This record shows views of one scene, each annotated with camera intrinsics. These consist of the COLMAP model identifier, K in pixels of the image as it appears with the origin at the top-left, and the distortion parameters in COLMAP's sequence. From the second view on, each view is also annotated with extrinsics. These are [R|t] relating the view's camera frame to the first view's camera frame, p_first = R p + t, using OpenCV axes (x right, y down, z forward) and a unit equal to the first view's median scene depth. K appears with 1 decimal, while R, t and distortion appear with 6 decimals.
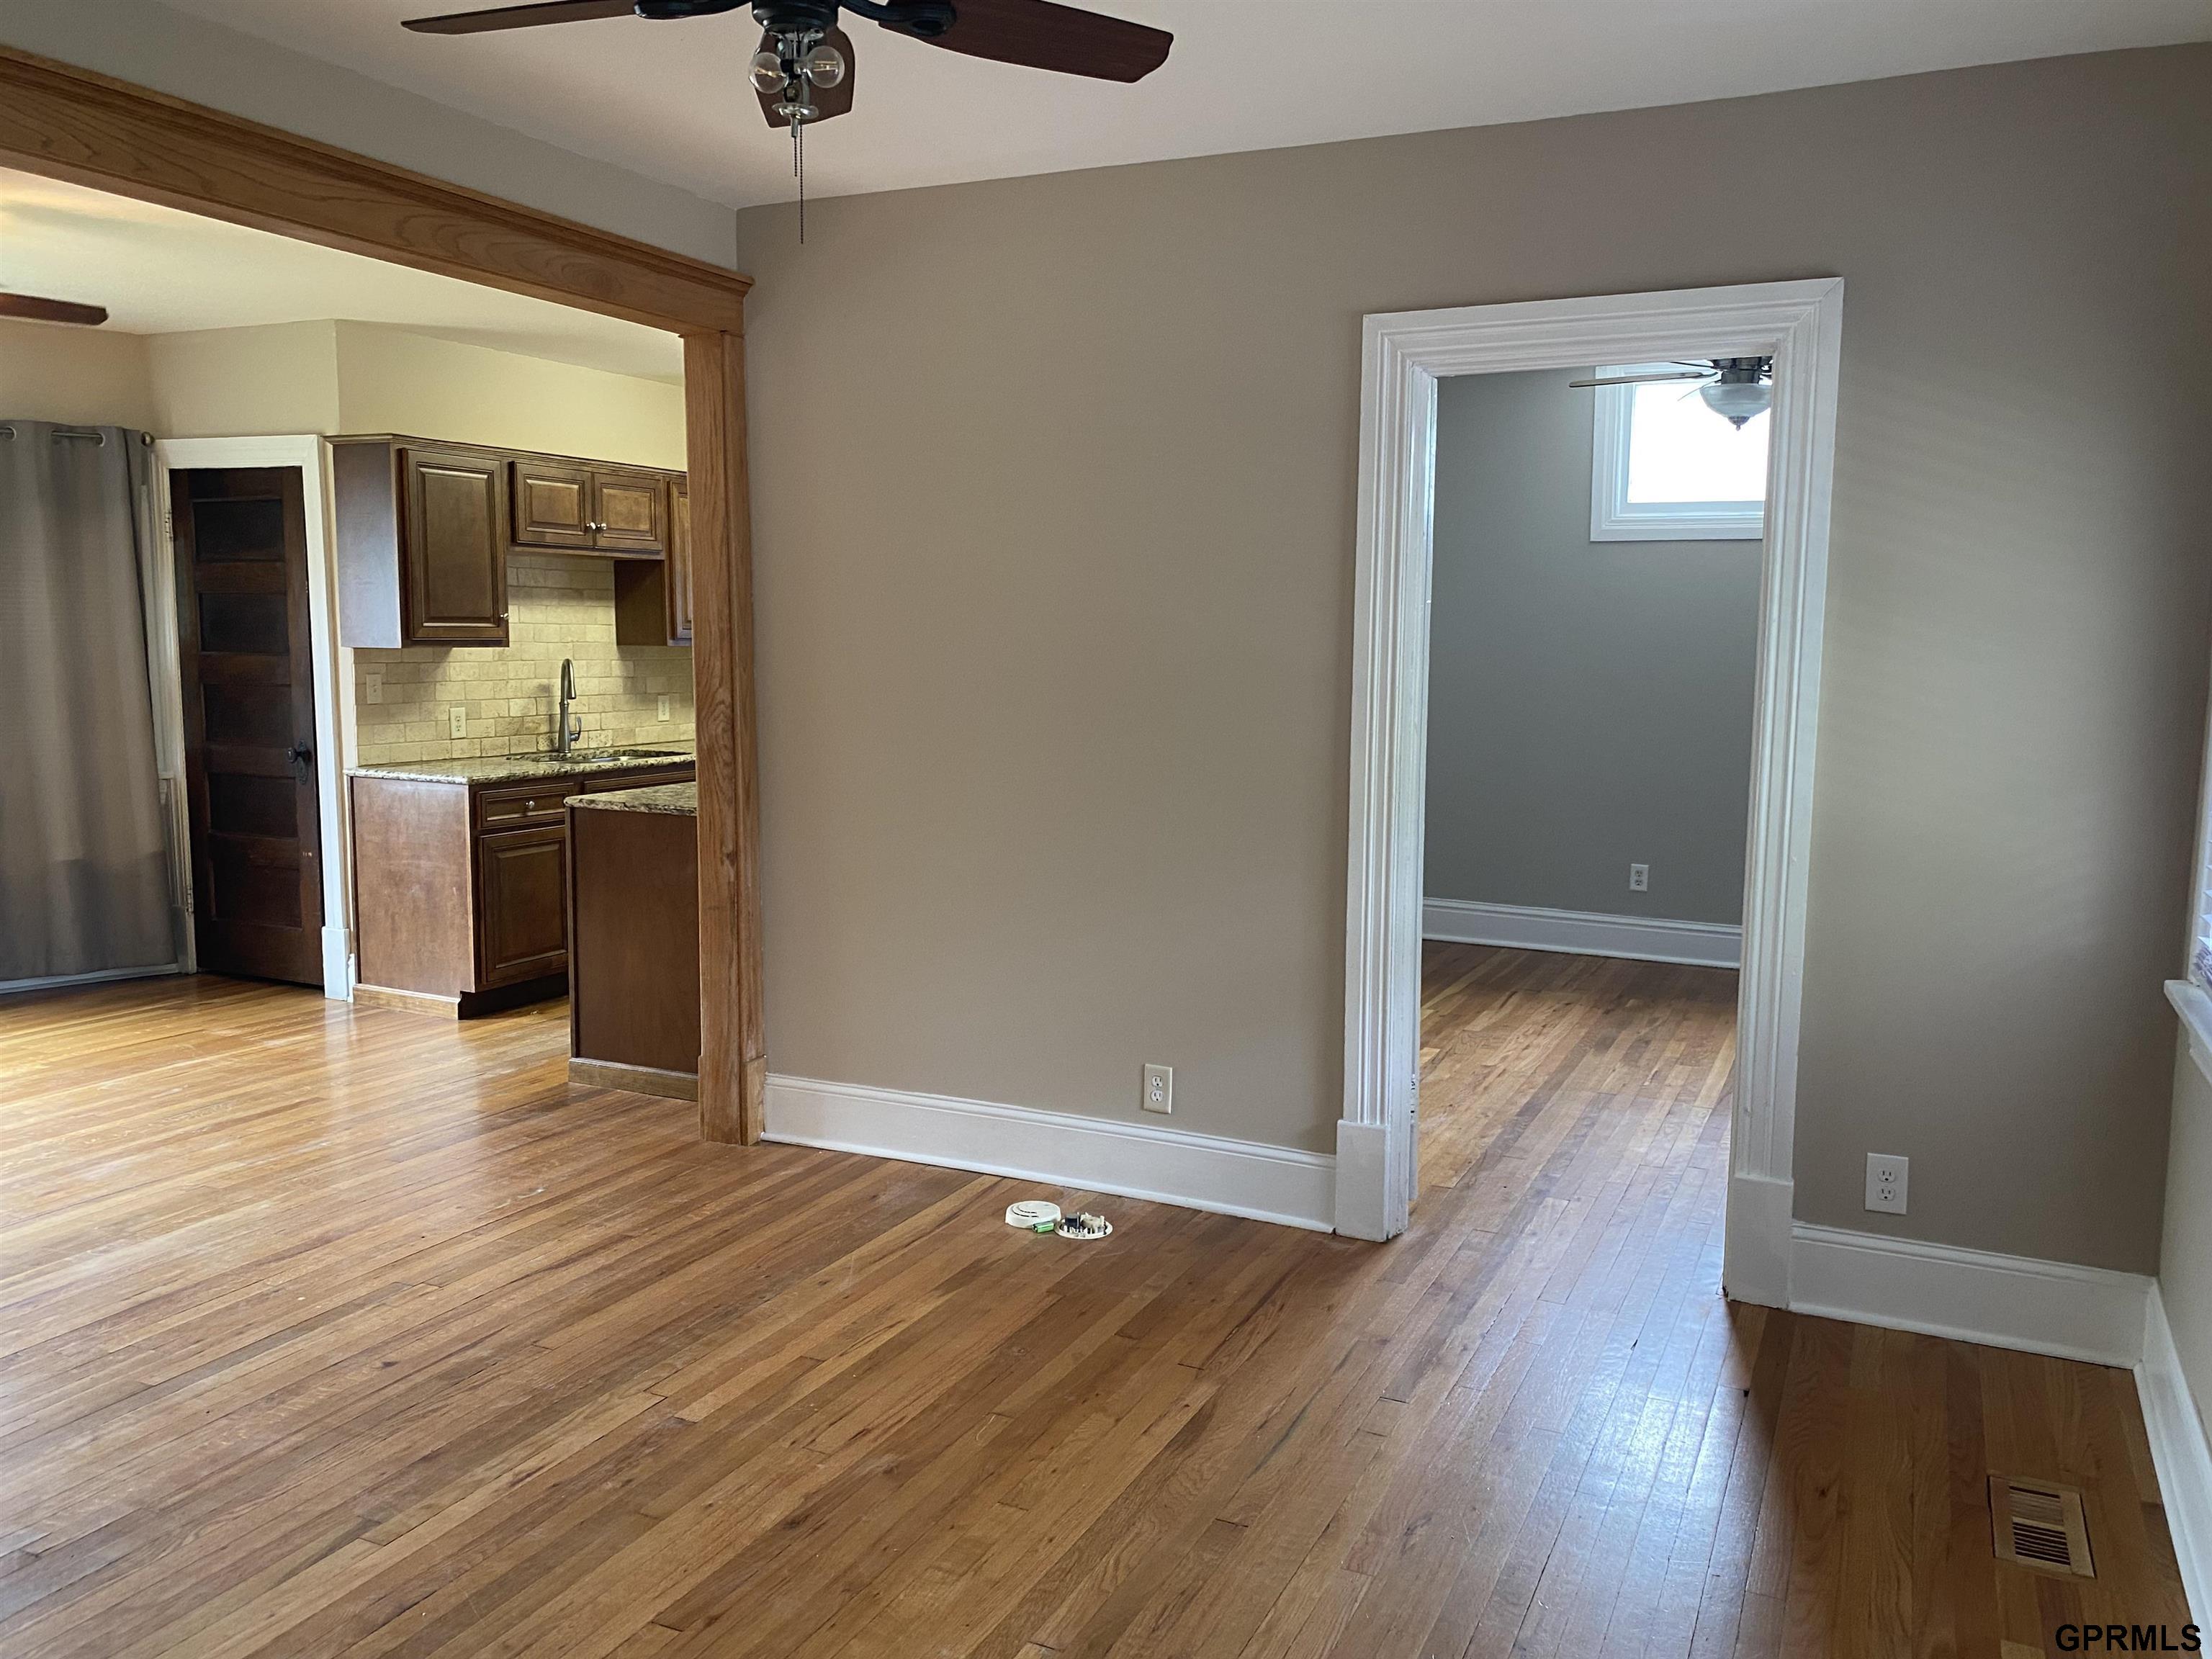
lens RADIAL K [[1679.1, 0, 1106.0], [0, 1679.1, 829.5], [0, 0, 1]] dist [0.034167, -0.049540]
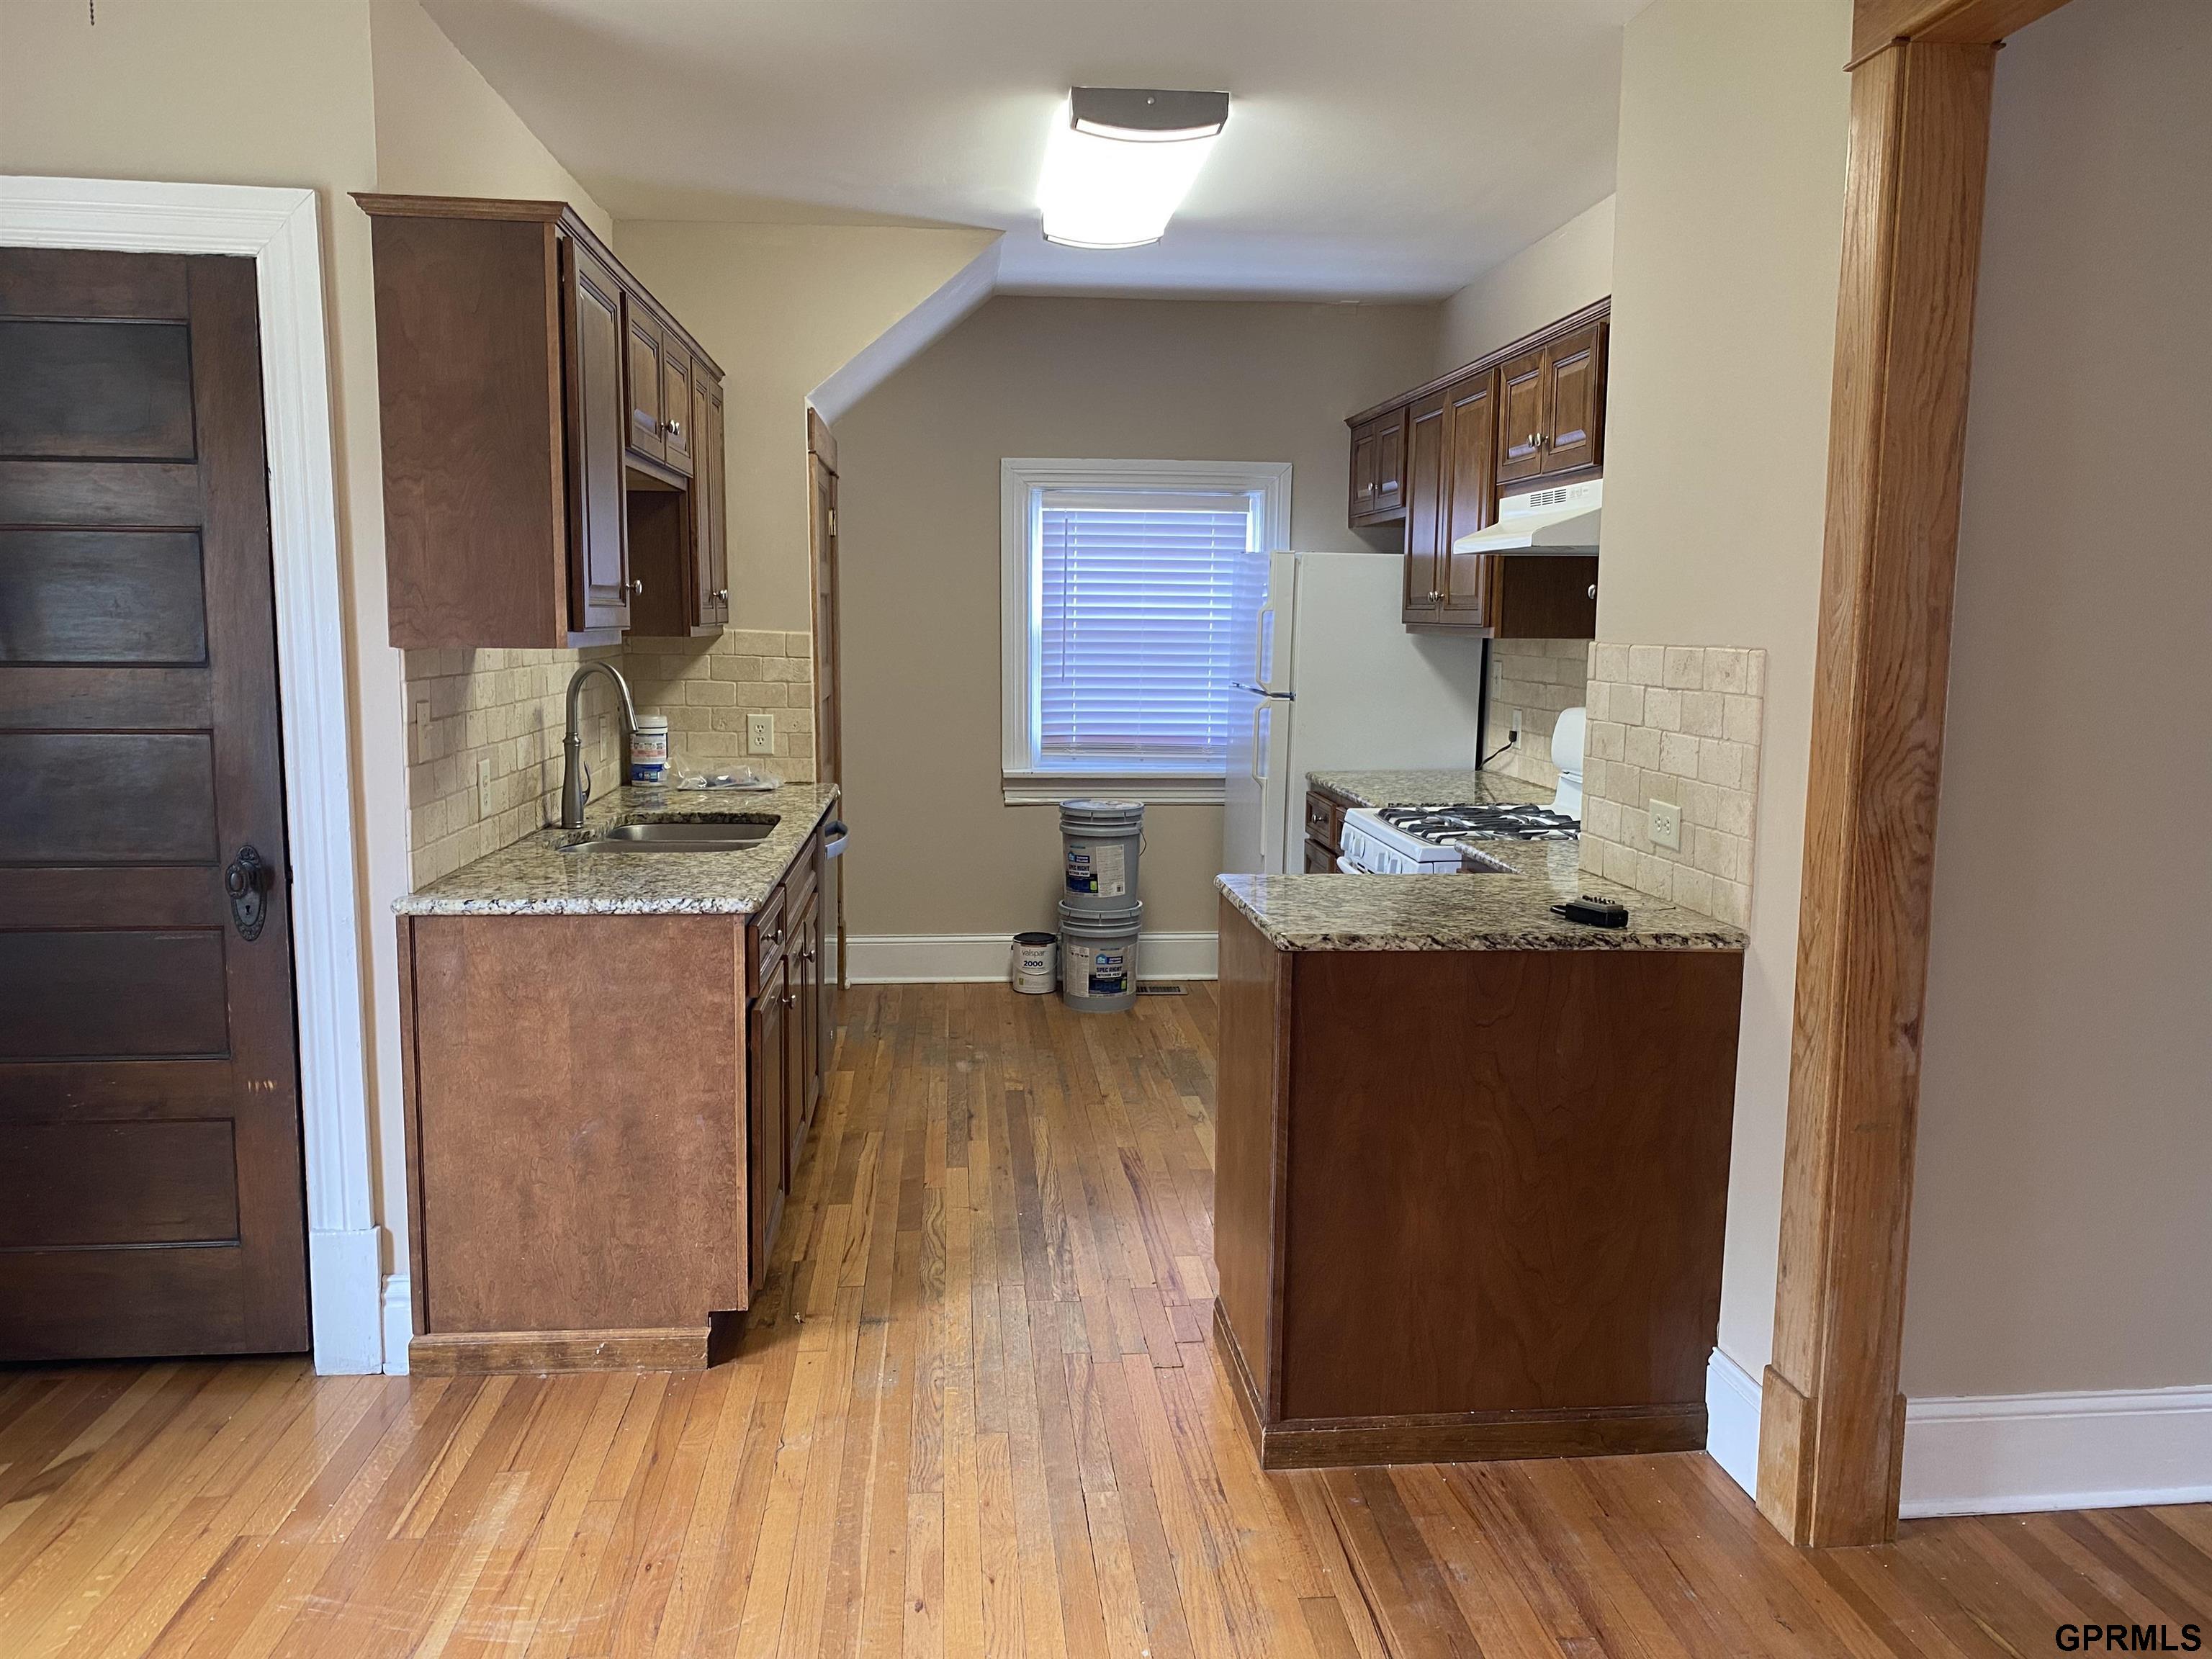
lens RADIAL K [[1733.6, 0, 1106.0], [0, 1733.6, 829.5], [0, 0, 1]] dist [0.006461, -0.002295]
pose [[0.861254, -0.061166, 0.504481, -0.533857], [0.058911, 0.998054, 0.020437, -0.055040], [-0.504749, 0.012118, 0.863181, 0.477119]]
